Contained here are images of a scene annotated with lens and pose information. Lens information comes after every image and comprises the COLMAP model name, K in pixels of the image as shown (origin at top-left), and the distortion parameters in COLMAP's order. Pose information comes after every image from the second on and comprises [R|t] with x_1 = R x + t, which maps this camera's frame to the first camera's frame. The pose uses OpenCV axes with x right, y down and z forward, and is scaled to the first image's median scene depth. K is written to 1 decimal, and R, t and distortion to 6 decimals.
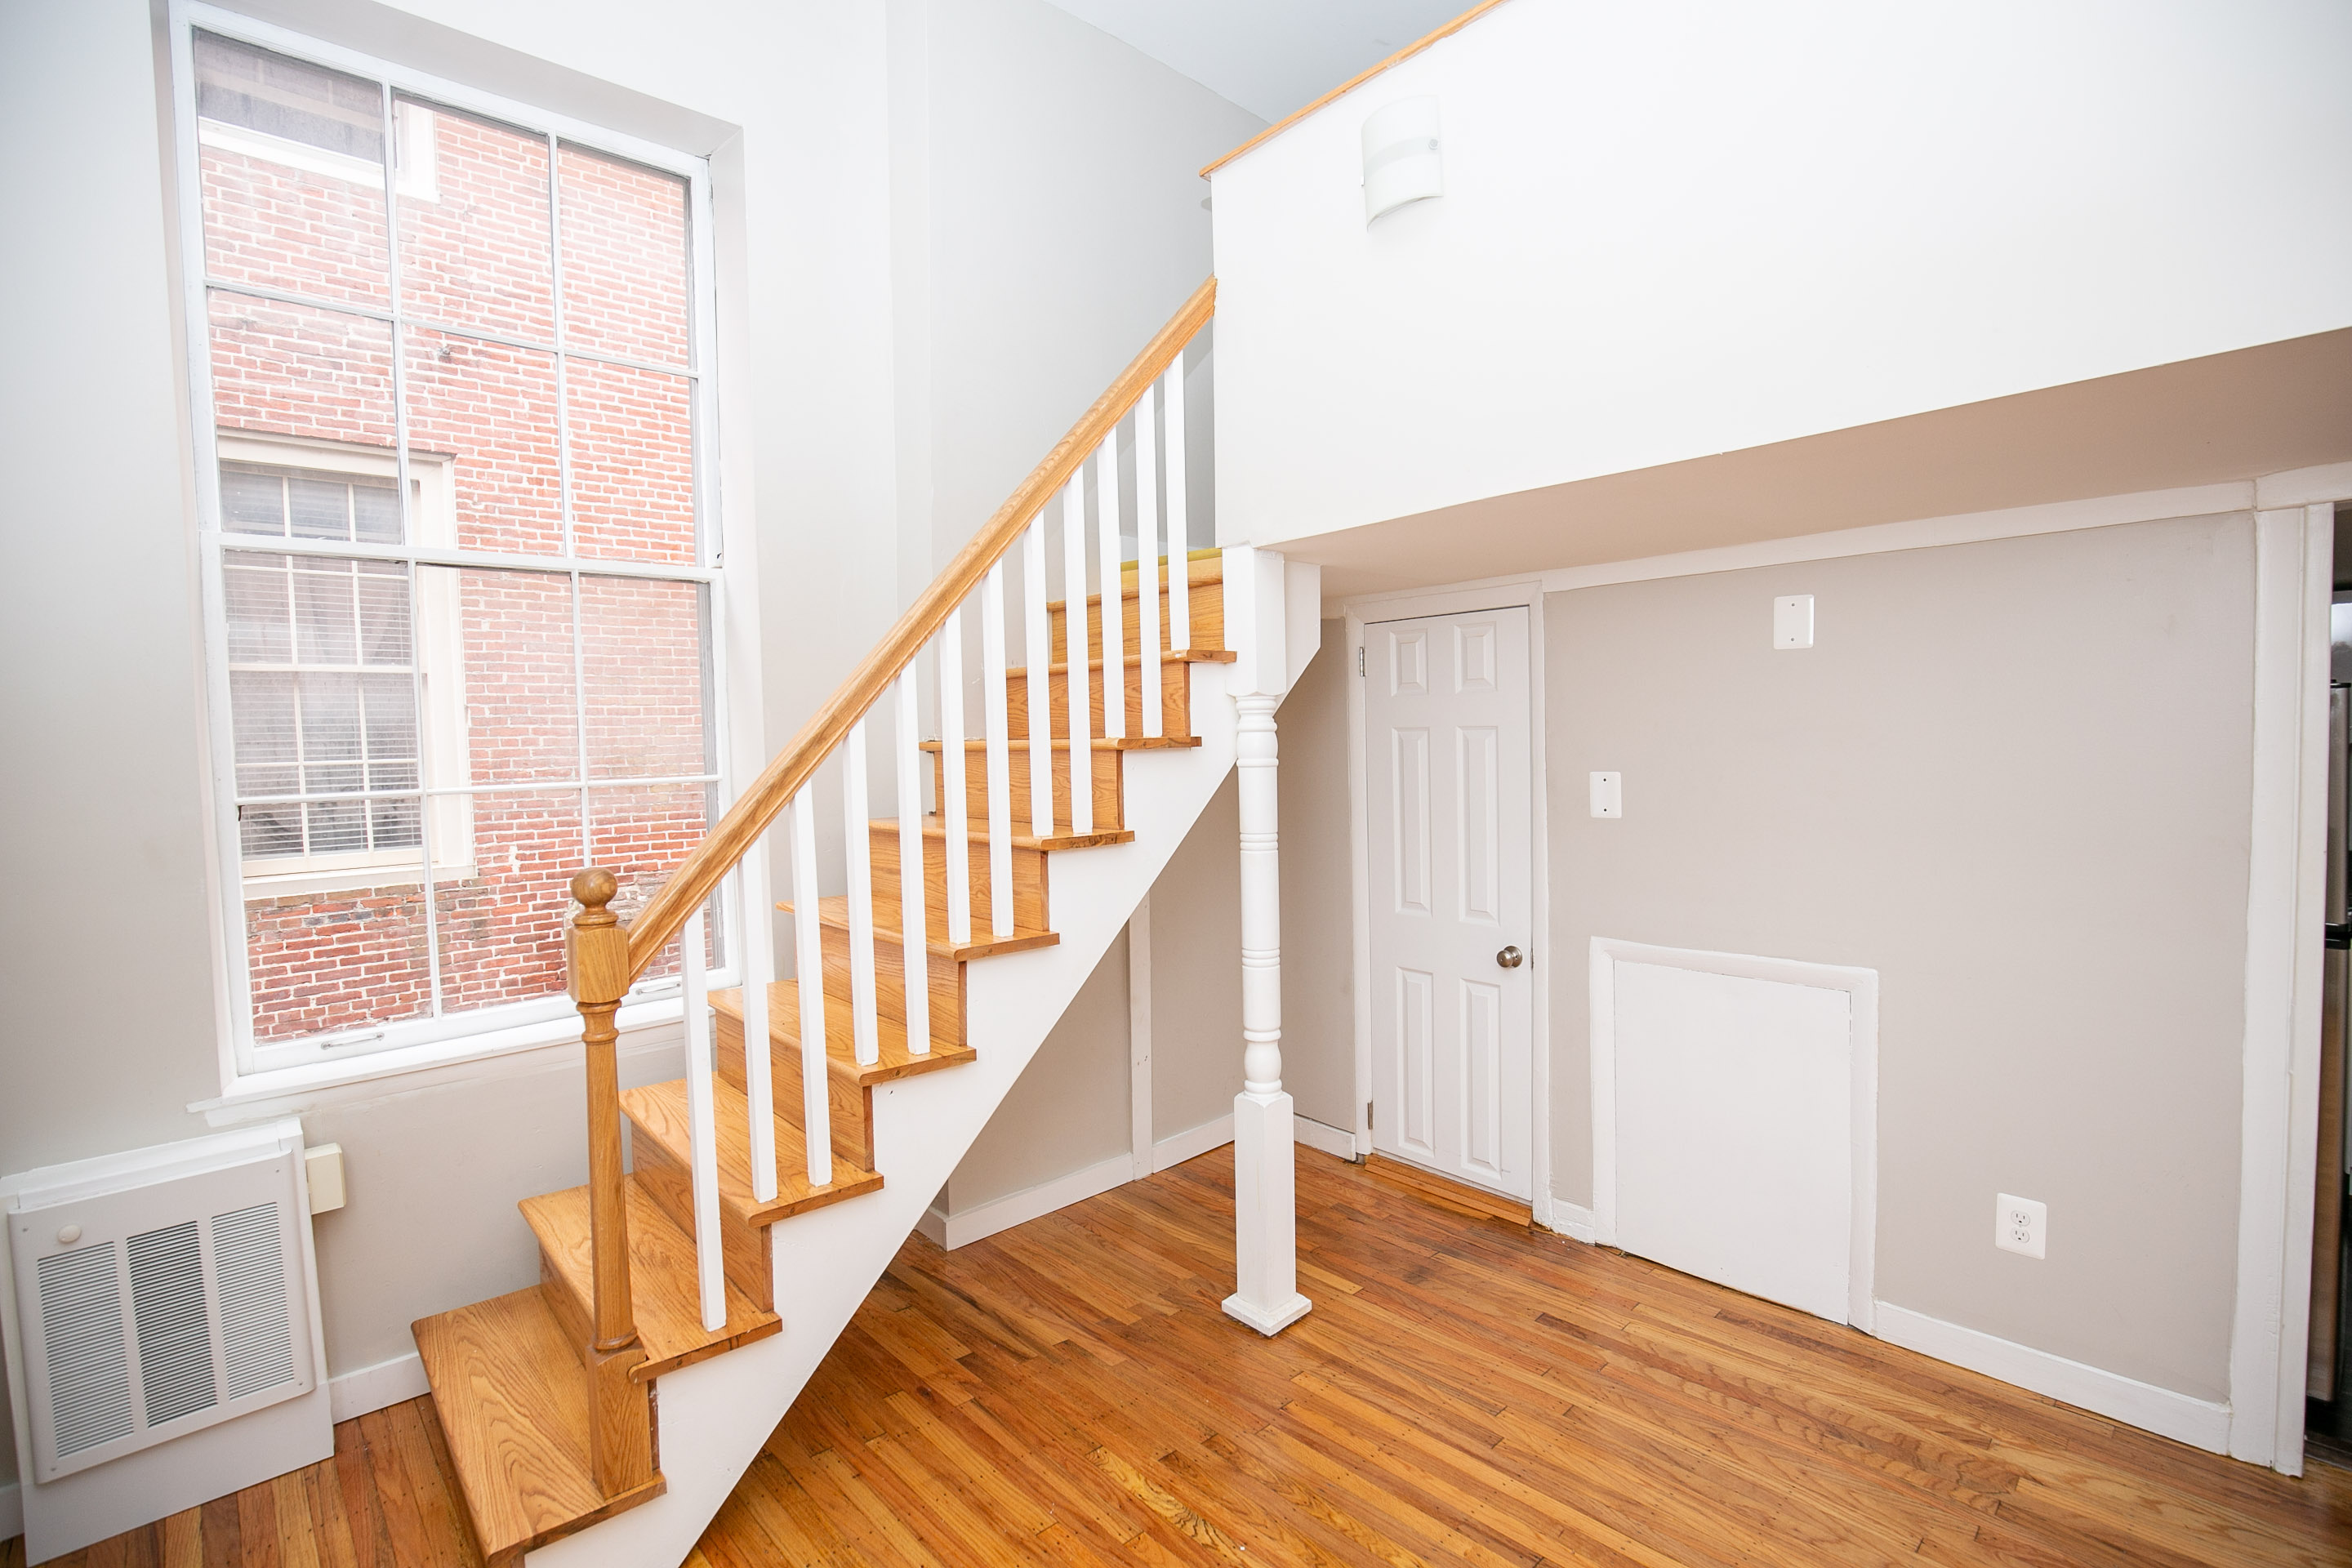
lens RADIAL K [[1080.3, 0, 1194.0], [0, 1080.3, 787.8], [0, 0, 1]] dist [-0.032275, 0.006373]
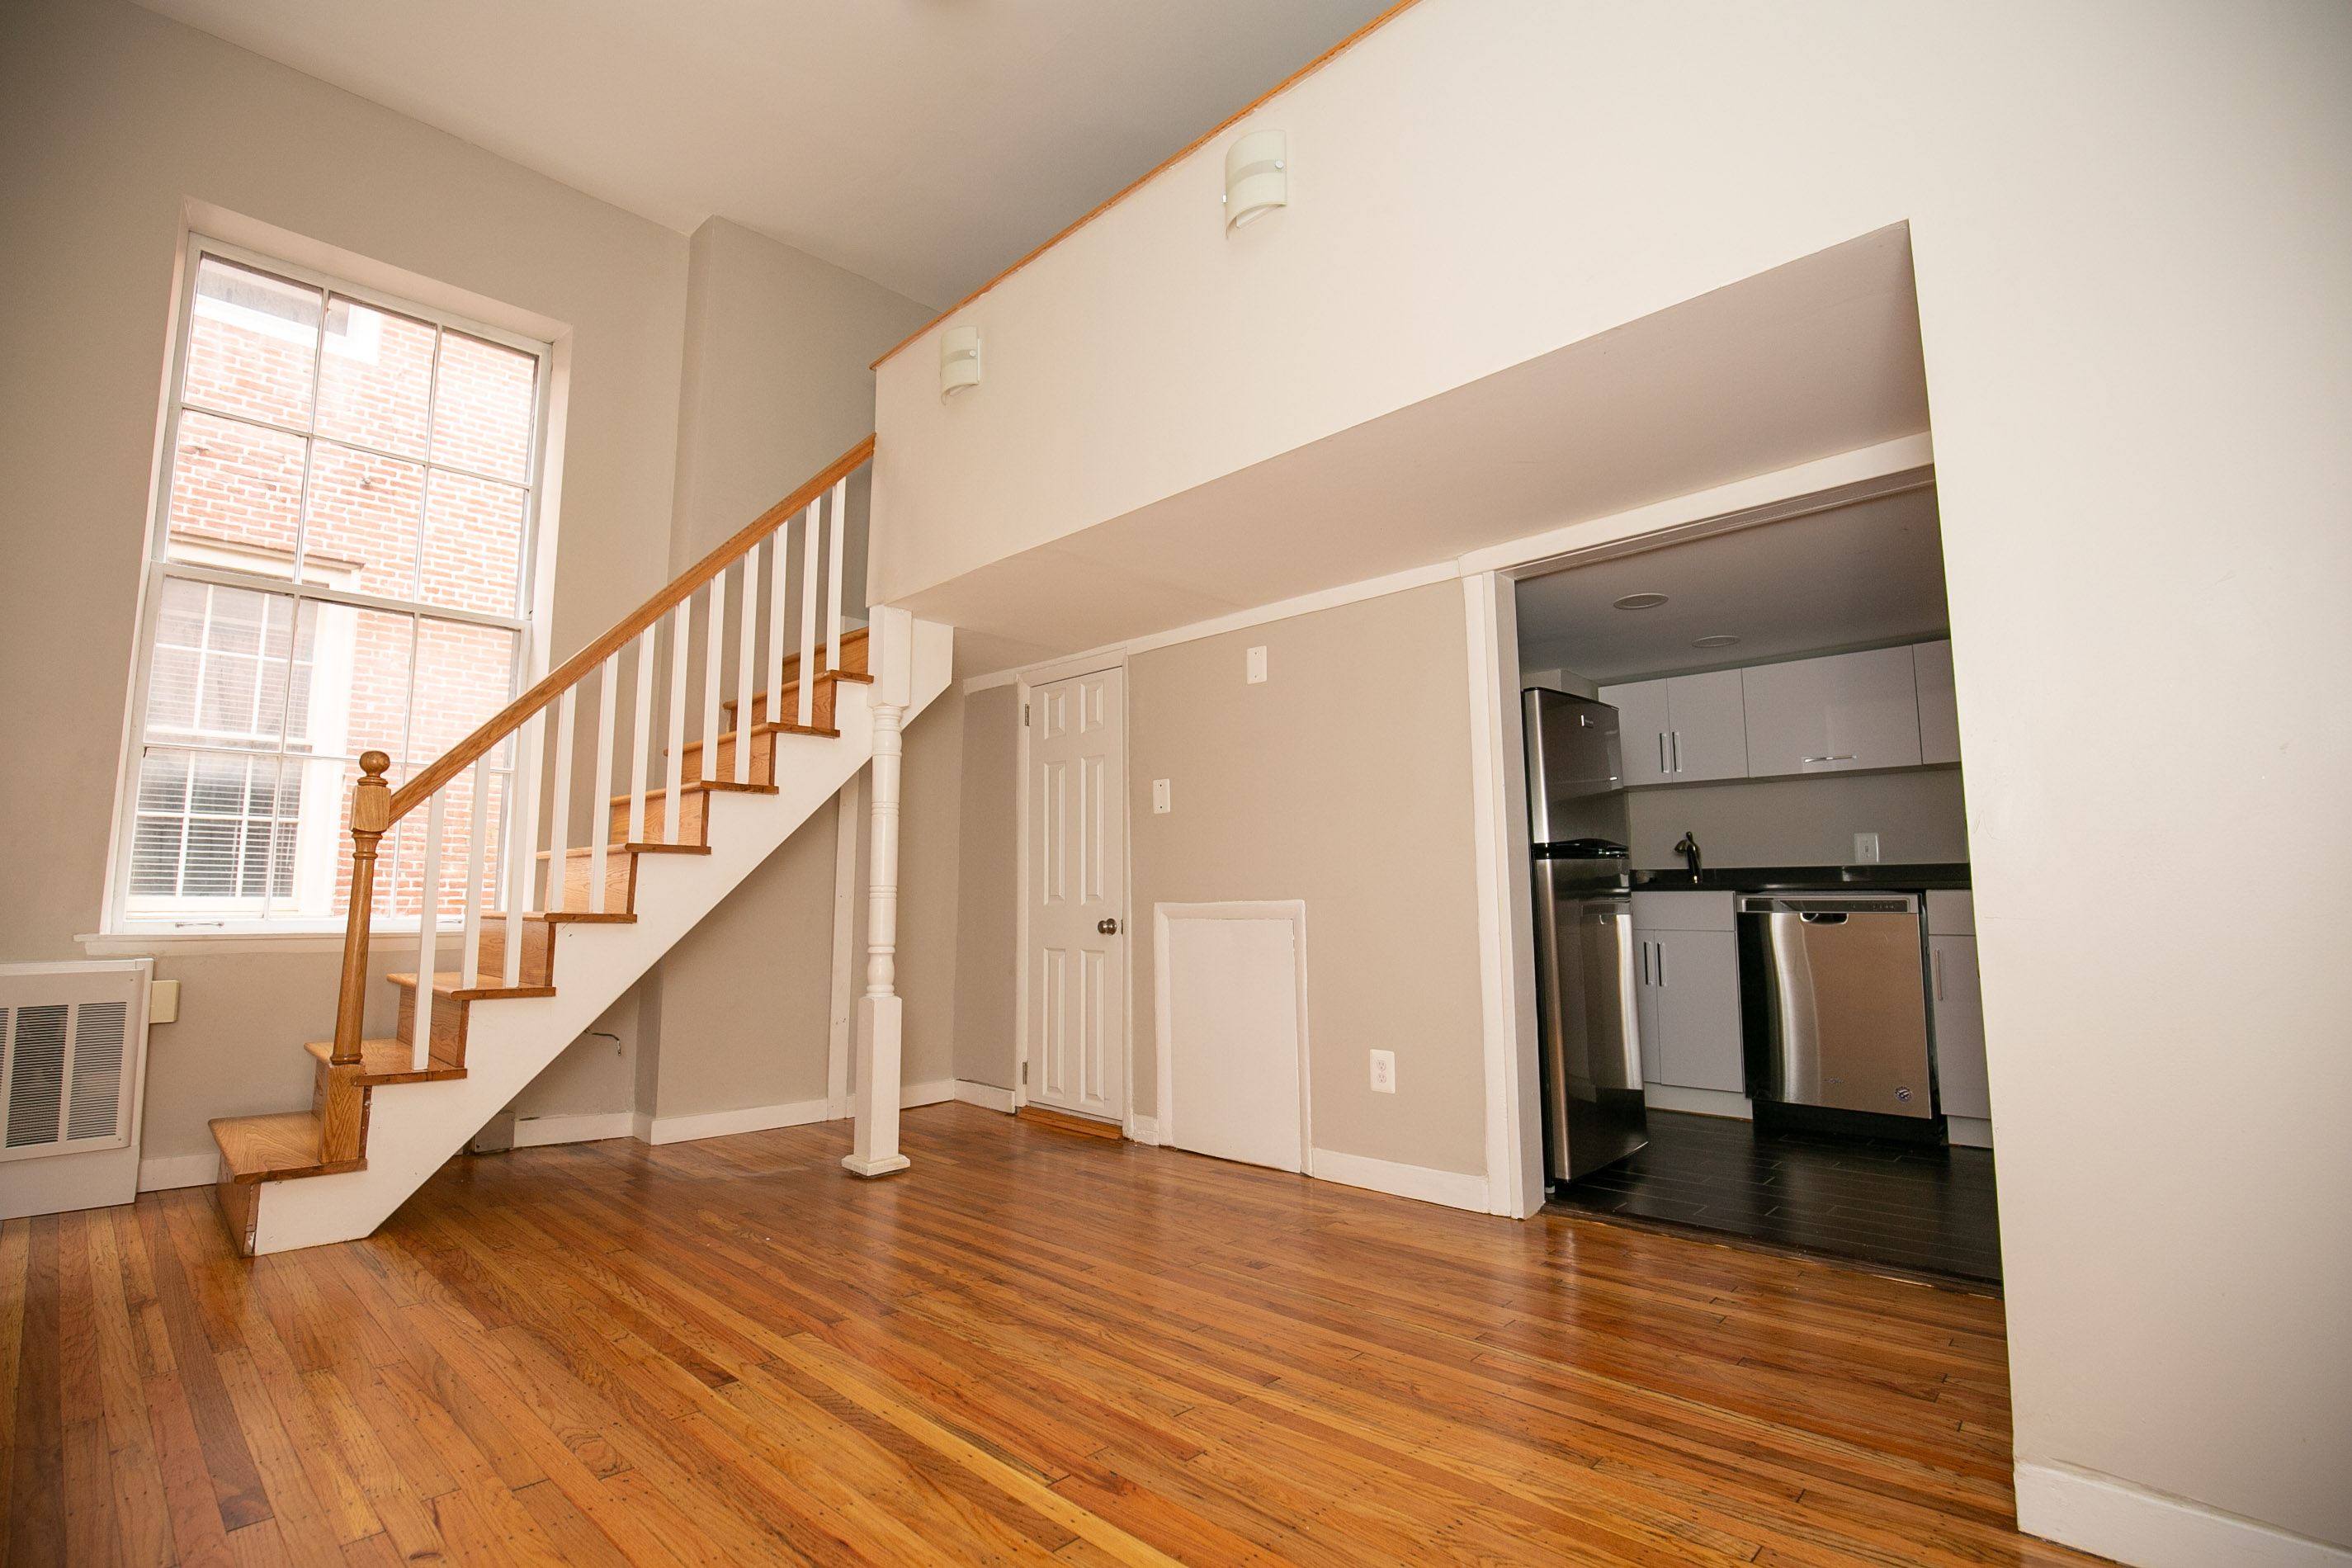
lens RADIAL K [[1097.1, 0, 1176.0], [0, 1097.1, 784.0], [0, 0, 1]] dist [-0.020701, 0.000468]
pose [[0.998829, 0.027891, 0.039522, 0.300915], [-0.020994, 0.986024, -0.165278, 0.194548], [-0.043579, 0.164255, 0.985455, -0.339389]]
